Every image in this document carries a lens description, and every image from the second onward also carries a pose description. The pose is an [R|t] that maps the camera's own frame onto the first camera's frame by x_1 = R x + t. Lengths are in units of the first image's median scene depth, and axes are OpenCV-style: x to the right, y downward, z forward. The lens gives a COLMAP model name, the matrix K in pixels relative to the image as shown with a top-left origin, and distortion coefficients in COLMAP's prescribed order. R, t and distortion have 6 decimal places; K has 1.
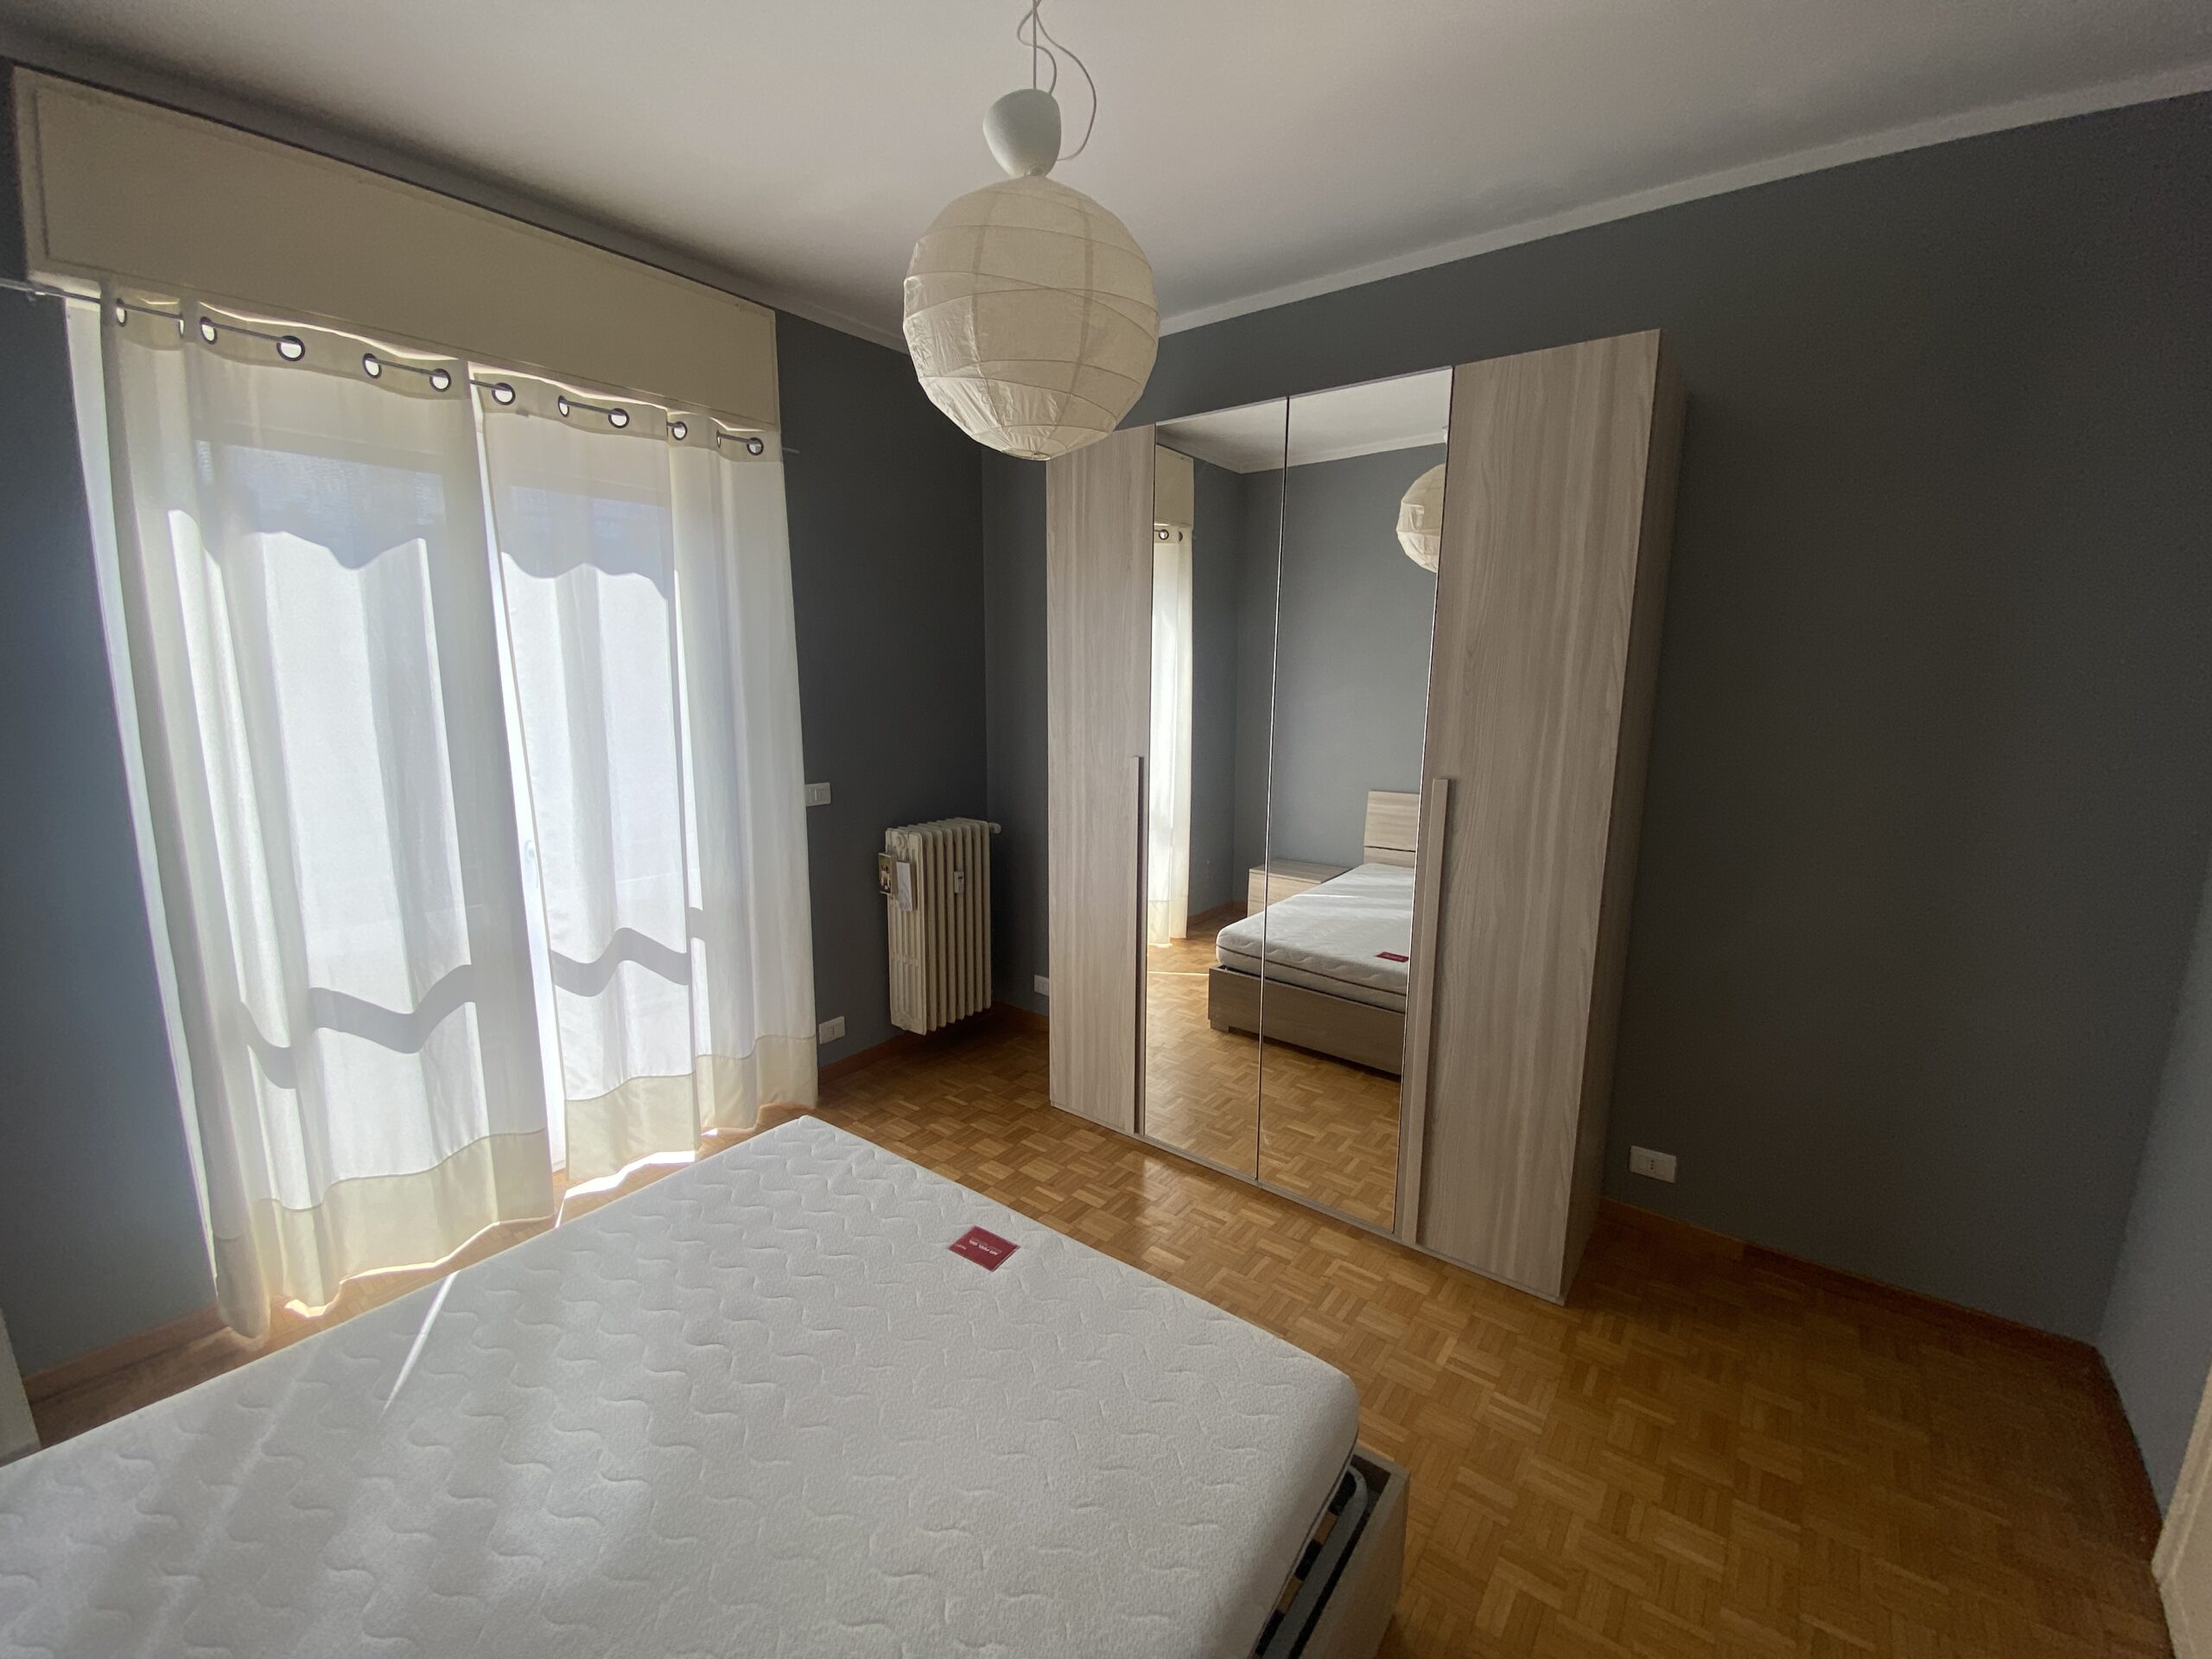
lens RADIAL K [[888.2, 0, 1091.4], [0, 888.2, 833.7], [0, 0, 1]] dist [0.008179, -0.014970]
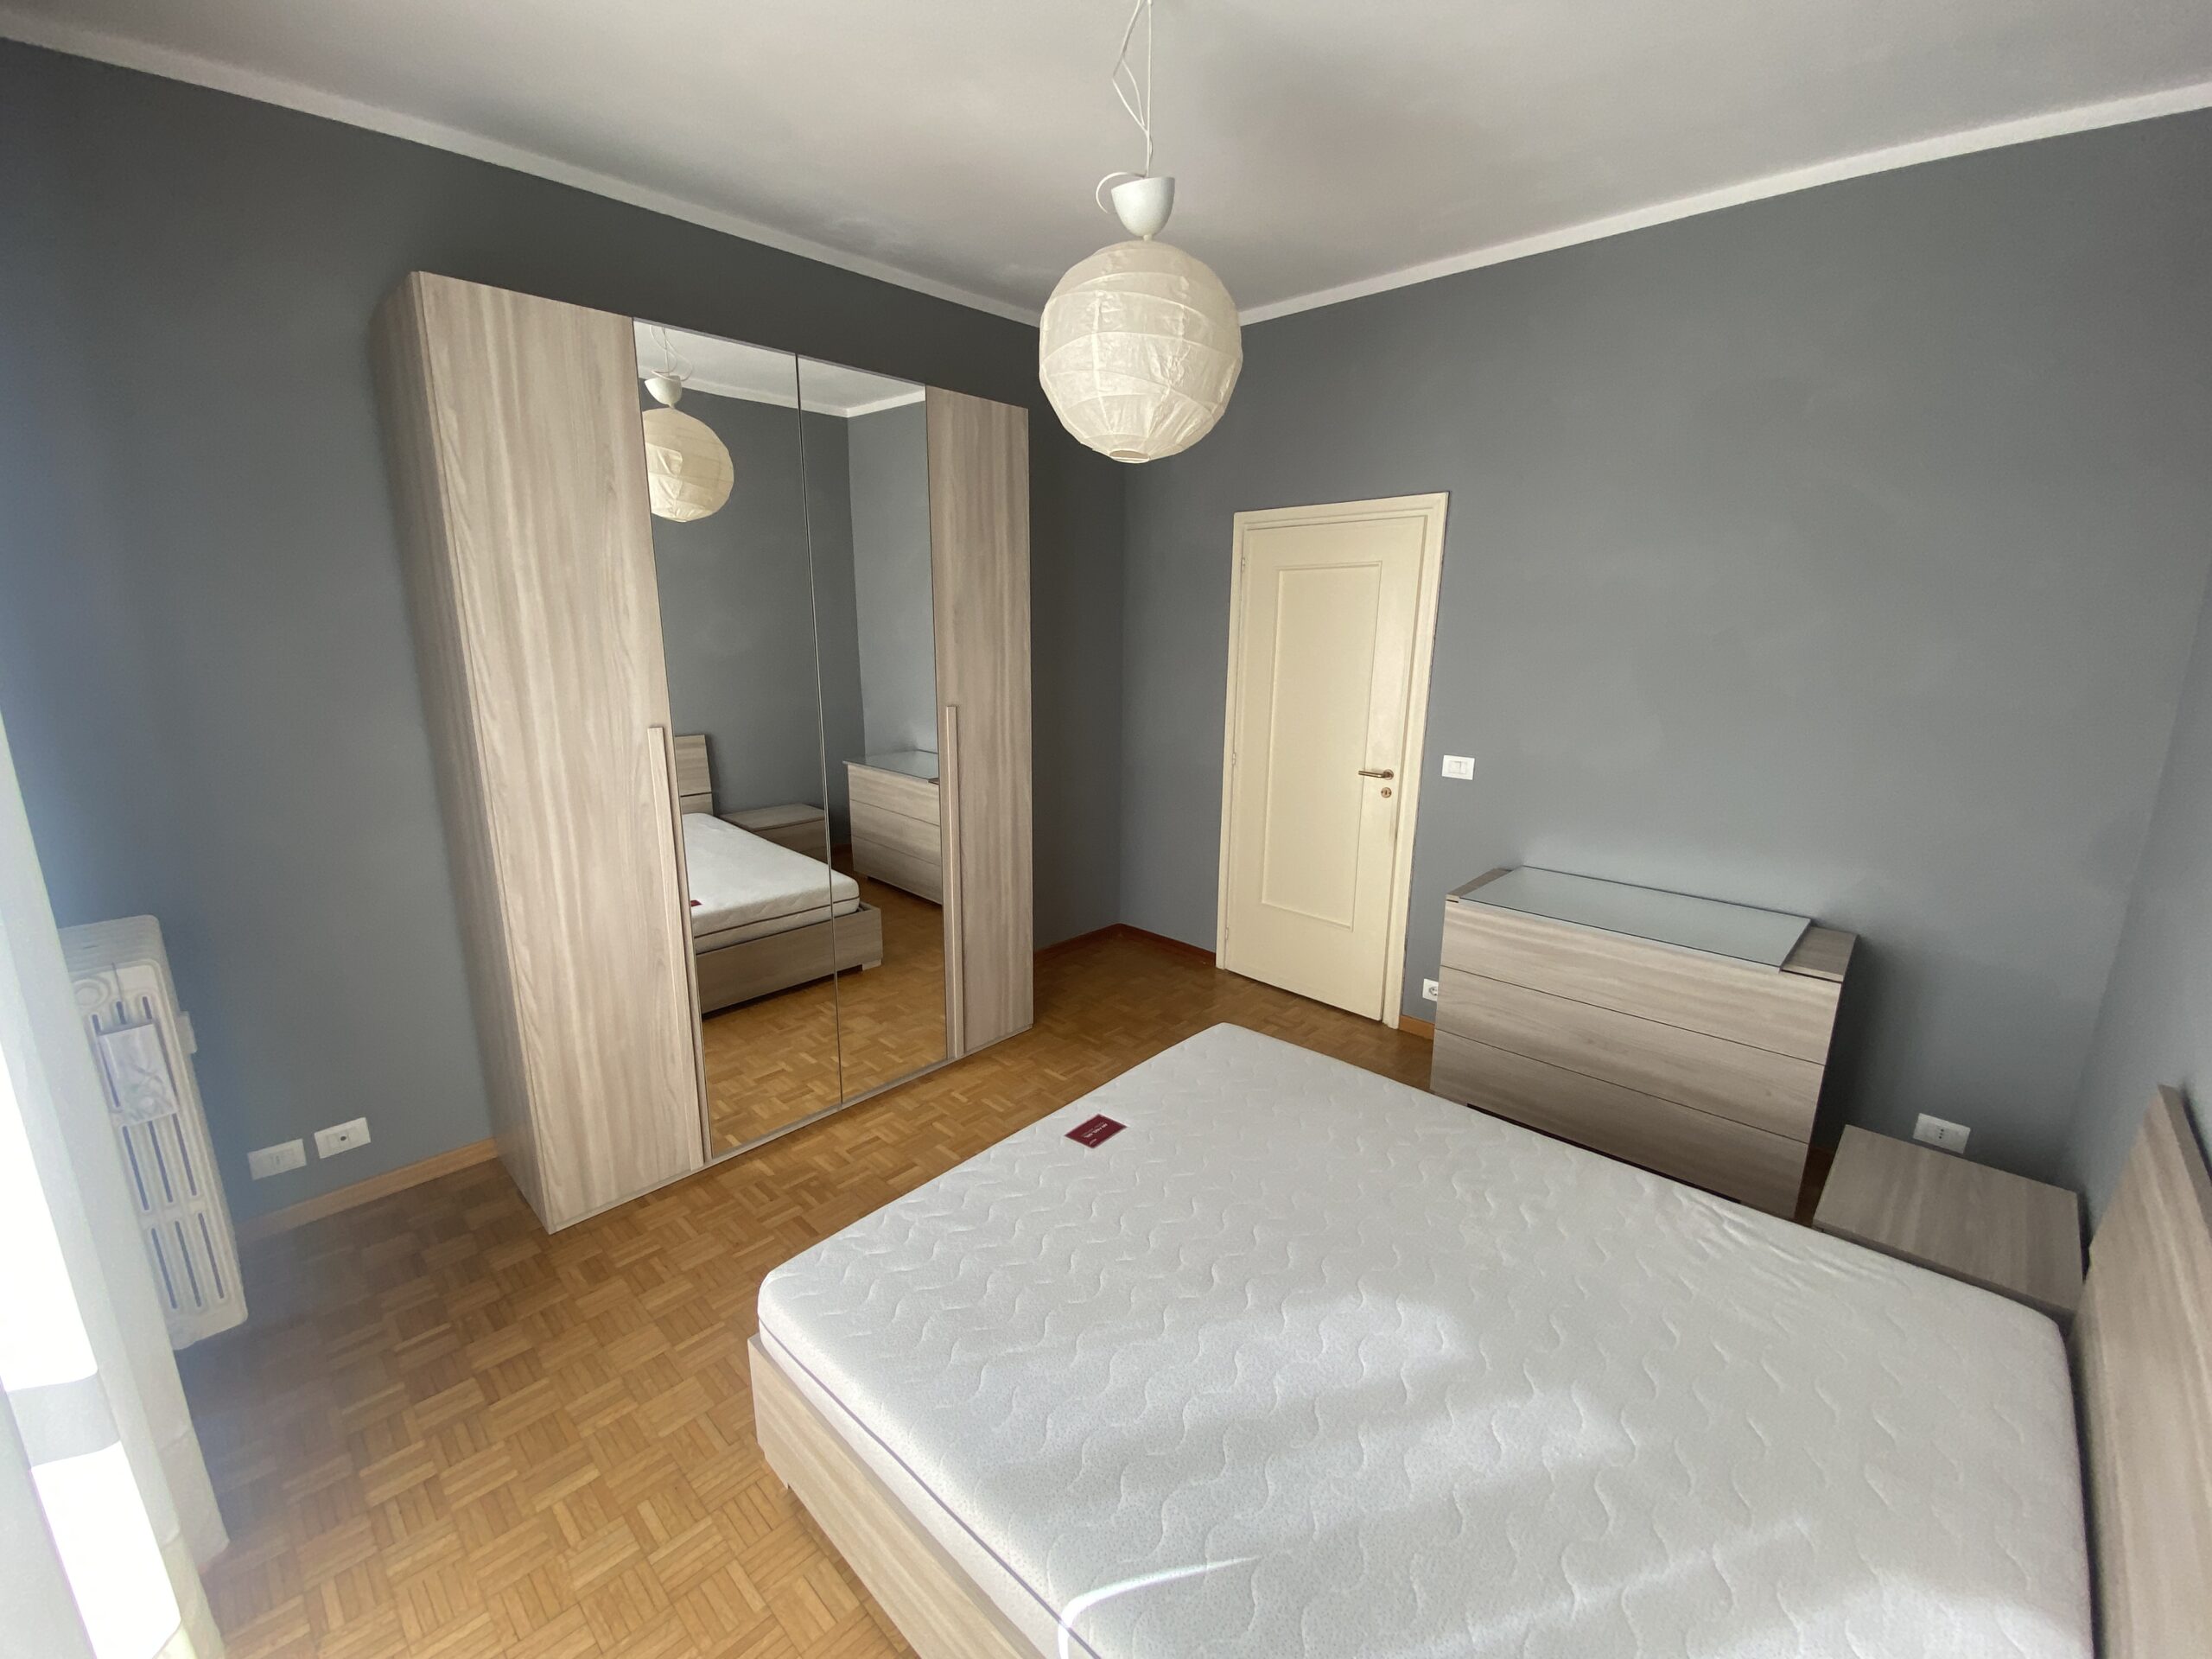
lens RADIAL K [[900.4, 0, 1106.9], [0, 900.4, 830.2], [0, 0, 1]] dist [0.026743, -0.021561]
pose [[0.110789, -0.240607, 0.964279, -0.845559], [0.167719, 0.960863, 0.220485, -0.129037], [-0.979590, 0.137301, 0.146808, 0.544139]]
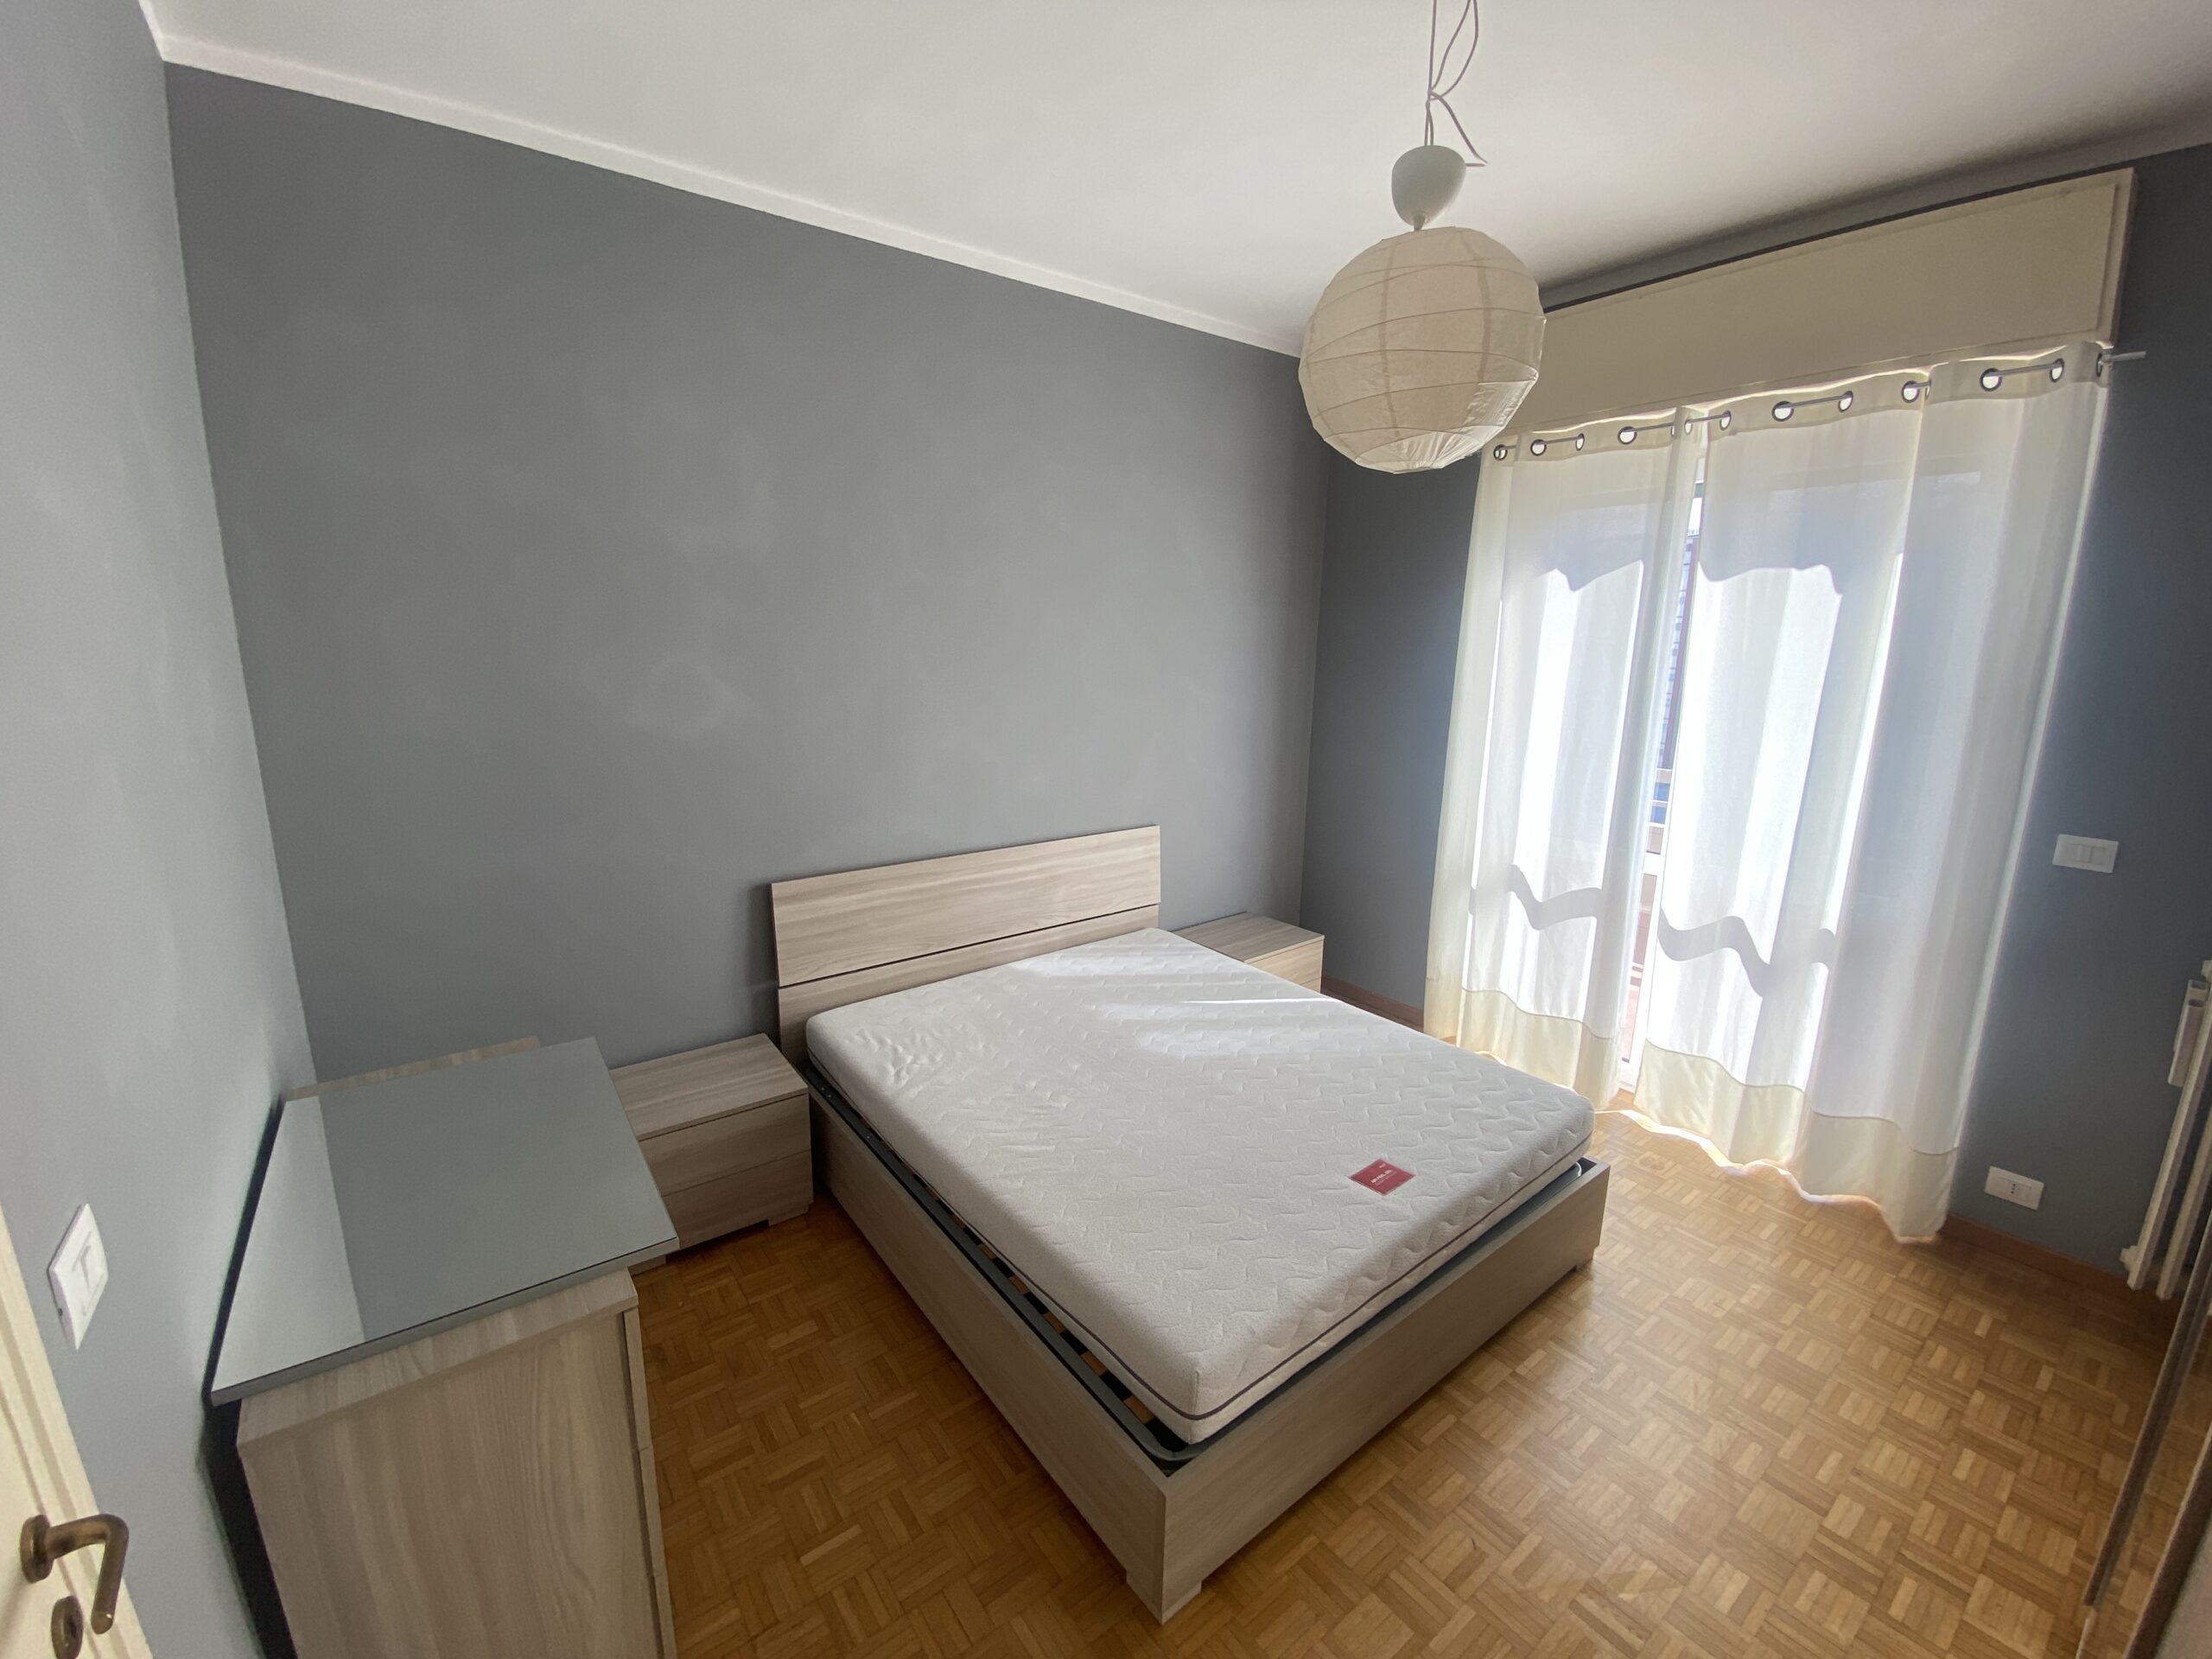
lens RADIAL K [[880.2, 0, 1107.8], [0, 880.2, 828.4], [0, 0, 1]] dist [0.020876, -0.025151]
pose [[-0.264486, 0.190479, -0.945391, 0.688631], [-0.178064, 0.953800, 0.241989, -0.121629], [0.947808, 0.232343, -0.218349, 0.585159]]
